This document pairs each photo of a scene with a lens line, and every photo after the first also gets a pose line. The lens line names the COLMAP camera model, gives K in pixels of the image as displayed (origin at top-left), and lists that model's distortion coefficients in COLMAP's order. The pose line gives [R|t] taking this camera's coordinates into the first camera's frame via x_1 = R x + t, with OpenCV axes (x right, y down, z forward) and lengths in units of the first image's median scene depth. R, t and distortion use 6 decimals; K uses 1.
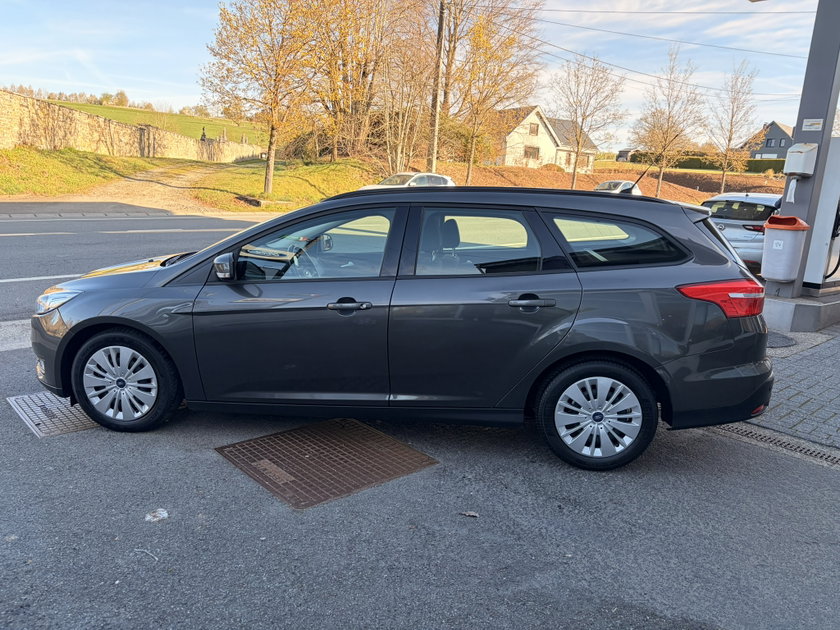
lens RADIAL K [[646.1, 0, 420.0], [0, 646.1, 315.0], [0, 0, 1]] dist [0.052021, -0.044803]
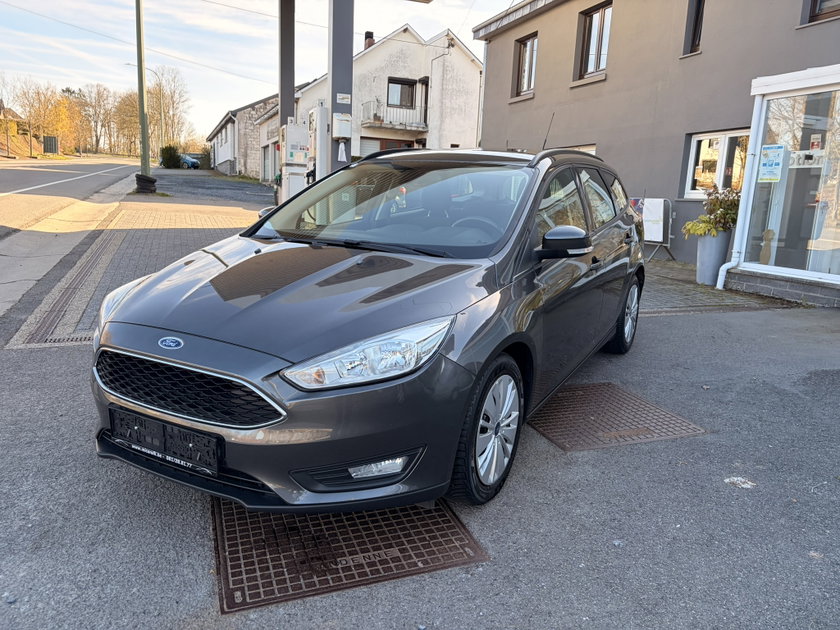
lens RADIAL K [[646.1, 0, 420.0], [0, 646.1, 315.0], [0, 0, 1]] dist [0.052021, -0.044803]
pose [[0.375674, -0.224973, 0.899031, -1.337852], [0.168468, 0.970503, 0.172462, -0.185397], [-0.911311, 0.086668, 0.402493, 0.954162]]
